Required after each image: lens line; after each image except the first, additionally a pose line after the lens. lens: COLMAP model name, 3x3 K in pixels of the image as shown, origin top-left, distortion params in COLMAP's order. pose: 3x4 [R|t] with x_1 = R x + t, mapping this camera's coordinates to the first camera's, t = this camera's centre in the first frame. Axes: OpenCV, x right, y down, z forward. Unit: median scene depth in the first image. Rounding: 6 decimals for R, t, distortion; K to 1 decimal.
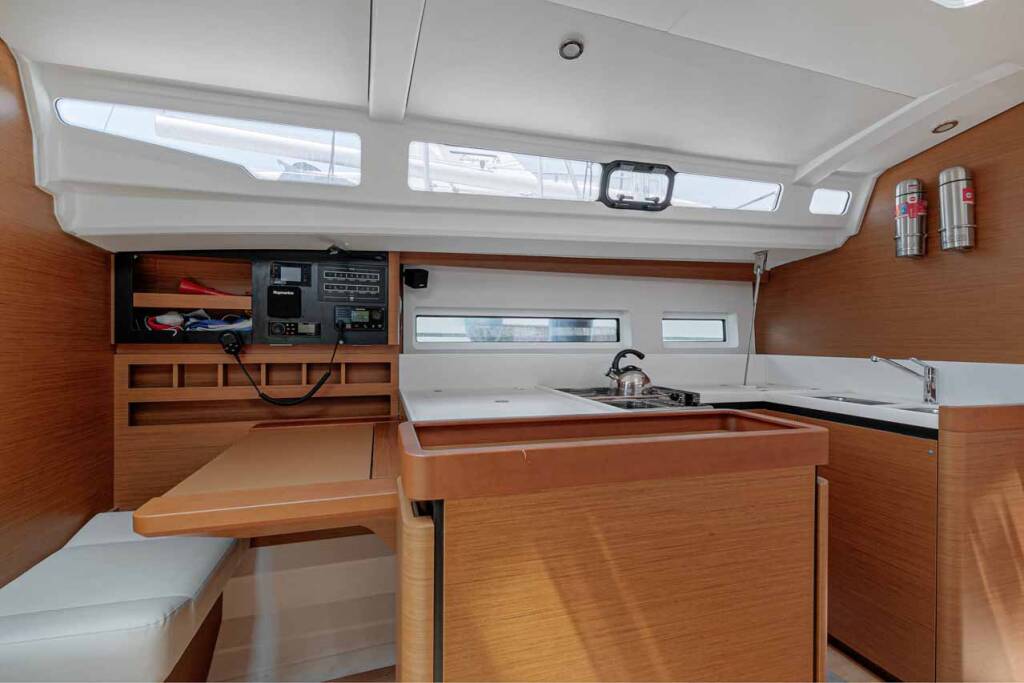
lens RADIAL K [[459.2, 0, 518.4], [0, 459.2, 343.4], [0, 0, 1]] dist [0.009609, 0.000092]
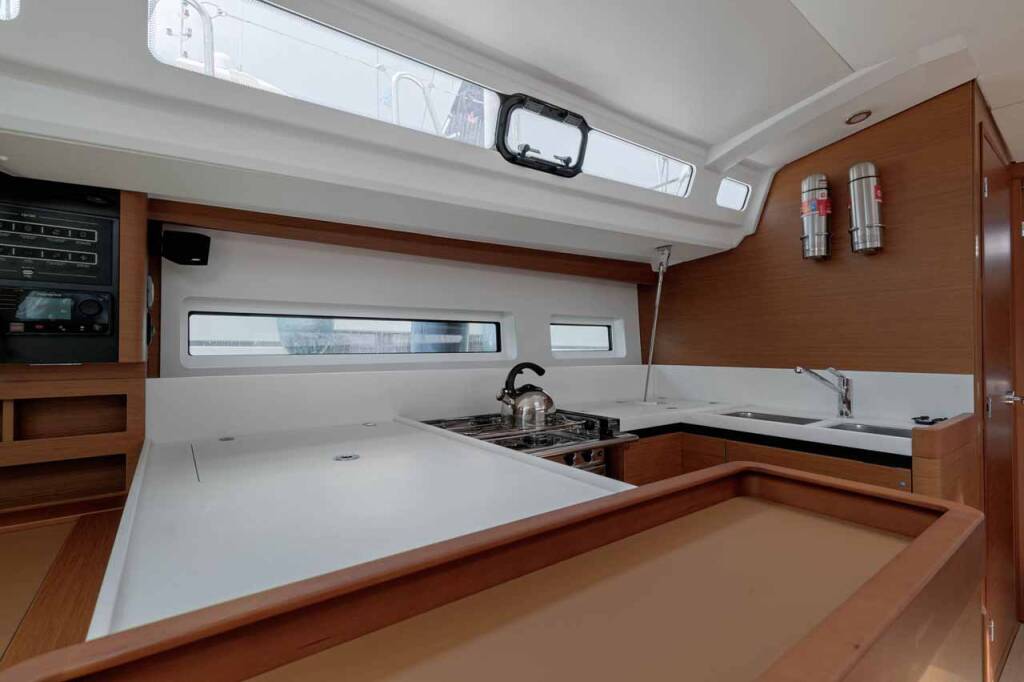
lens RADIAL K [[459.2, 0, 518.4], [0, 459.2, 342.9], [0, 0, 1]] dist [0.009609, 0.000092]
pose [[0.938411, -0.002079, 0.345515, -0.029513], [0.008633, 0.999811, -0.017430, -0.006471], [-0.345414, 0.019340, 0.938251, 0.326014]]
